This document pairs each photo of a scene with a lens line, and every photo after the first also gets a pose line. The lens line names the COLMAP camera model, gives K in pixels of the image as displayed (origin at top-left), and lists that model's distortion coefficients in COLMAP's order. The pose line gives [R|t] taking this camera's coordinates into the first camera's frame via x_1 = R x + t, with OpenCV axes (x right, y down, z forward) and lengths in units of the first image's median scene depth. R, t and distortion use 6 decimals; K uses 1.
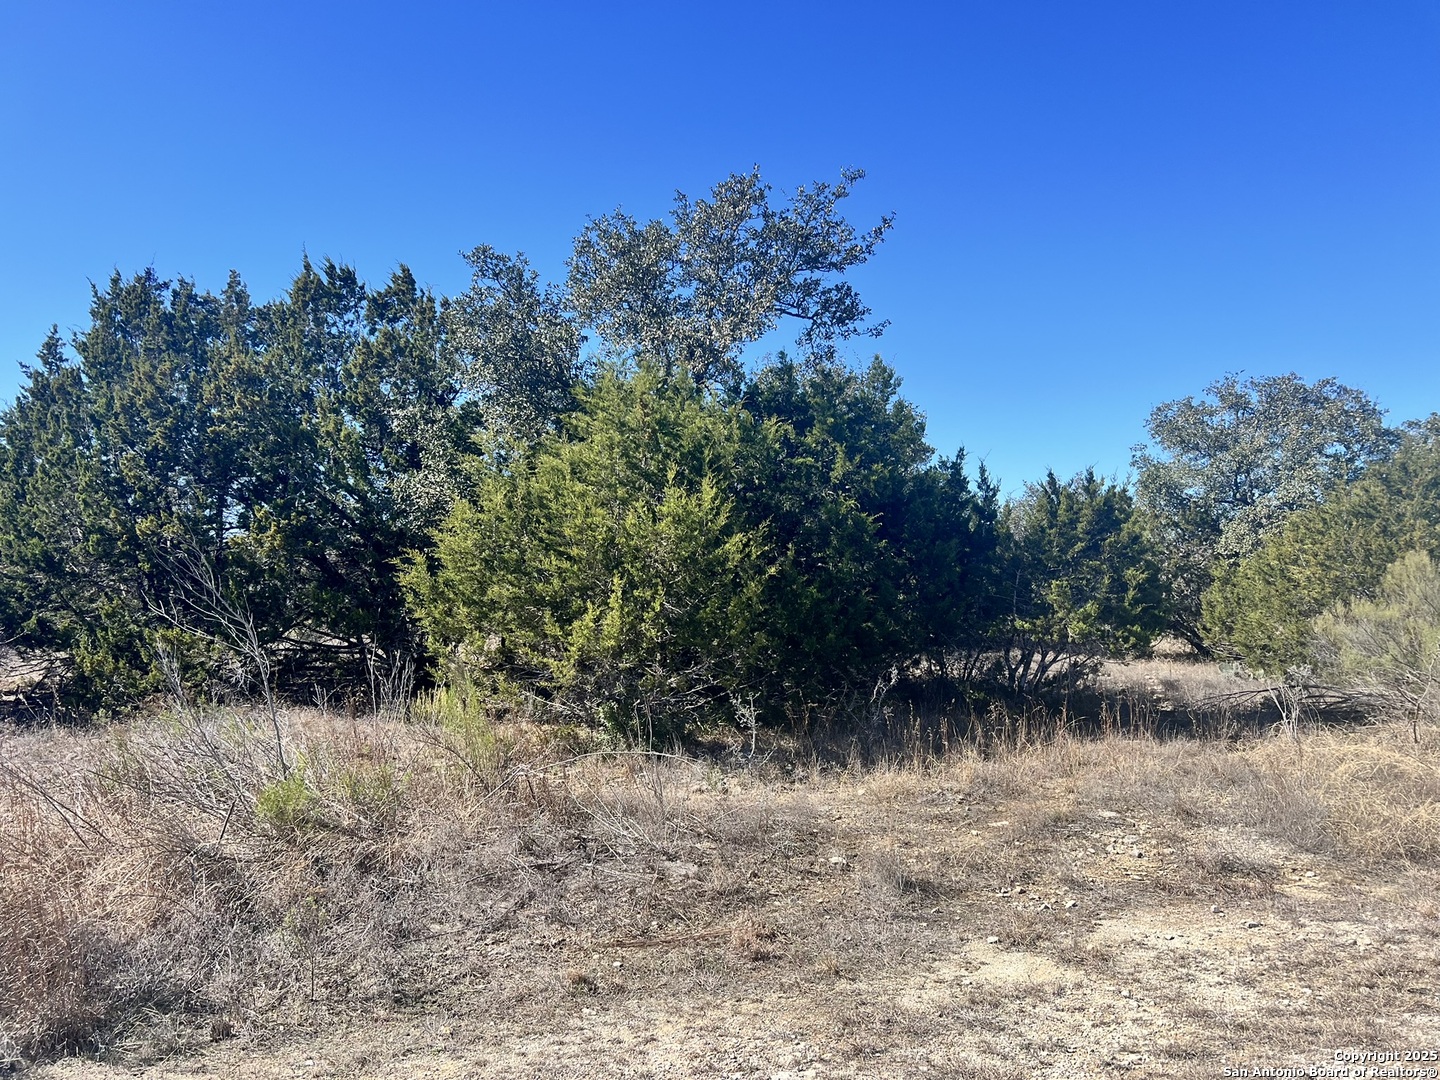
lens RADIAL K [[1077.6, 0, 720.0], [0, 1077.6, 540.0], [0, 0, 1]] dist [0.004870, -0.004235]
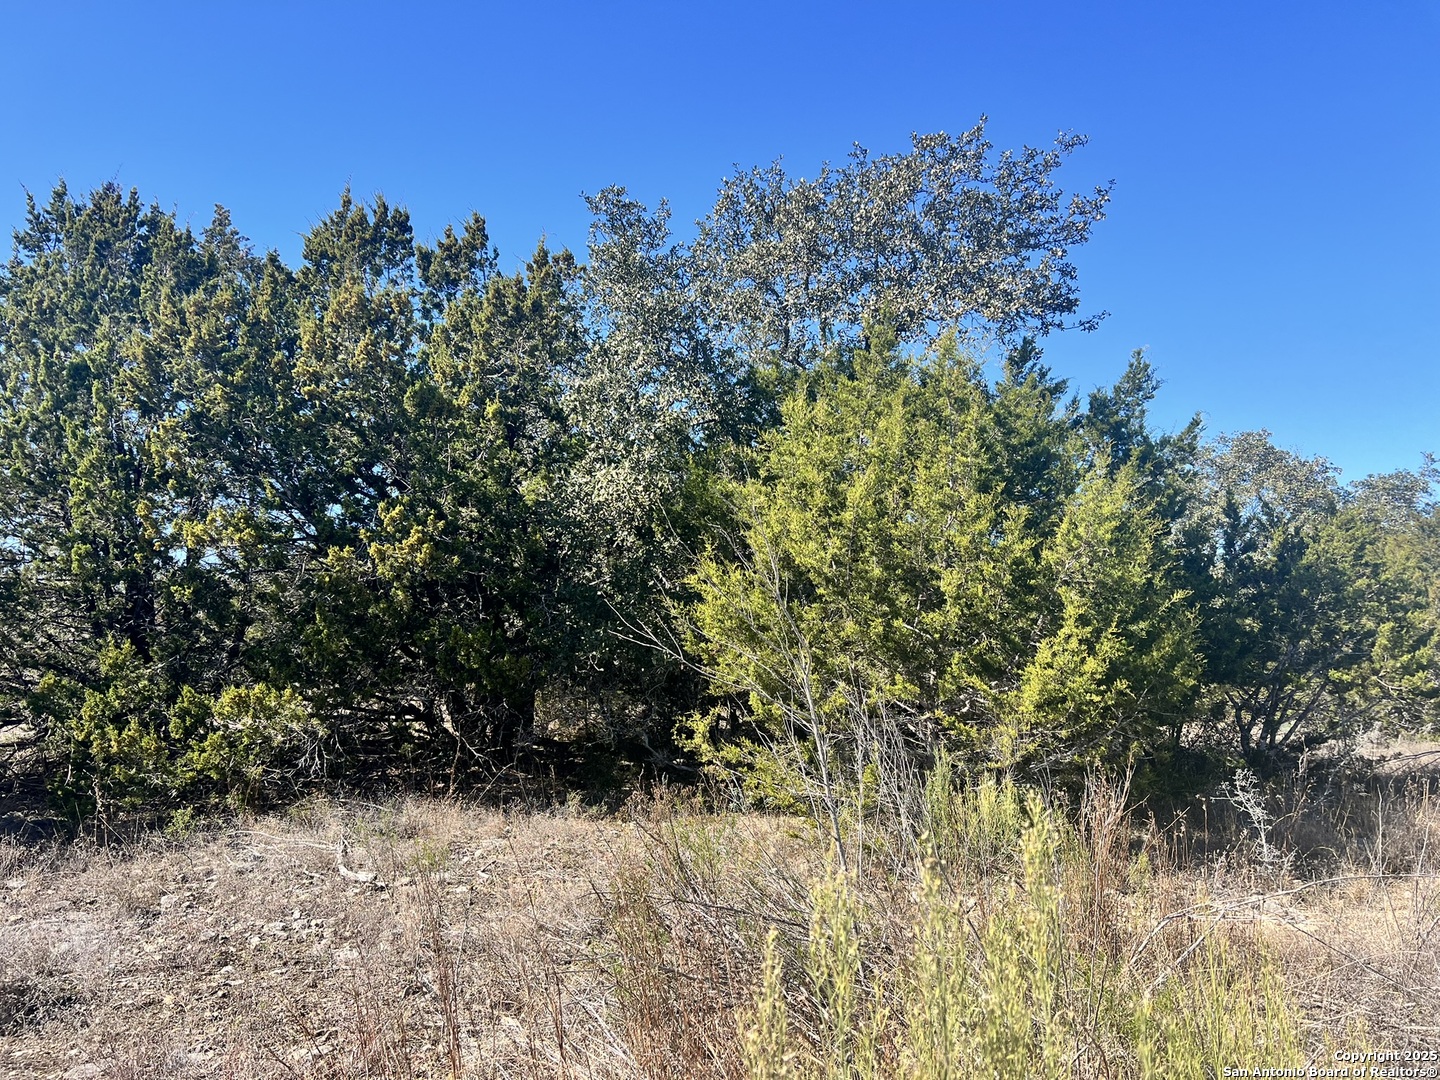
lens RADIAL K [[1077.6, 0, 720.0], [0, 1077.6, 540.0], [0, 0, 1]] dist [0.004870, -0.004235]
pose [[0.968172, 0.007886, 0.250160, -0.330387], [0.013051, 0.996553, -0.081927, 0.036926], [-0.249944, 0.082584, 0.964732, 0.263715]]
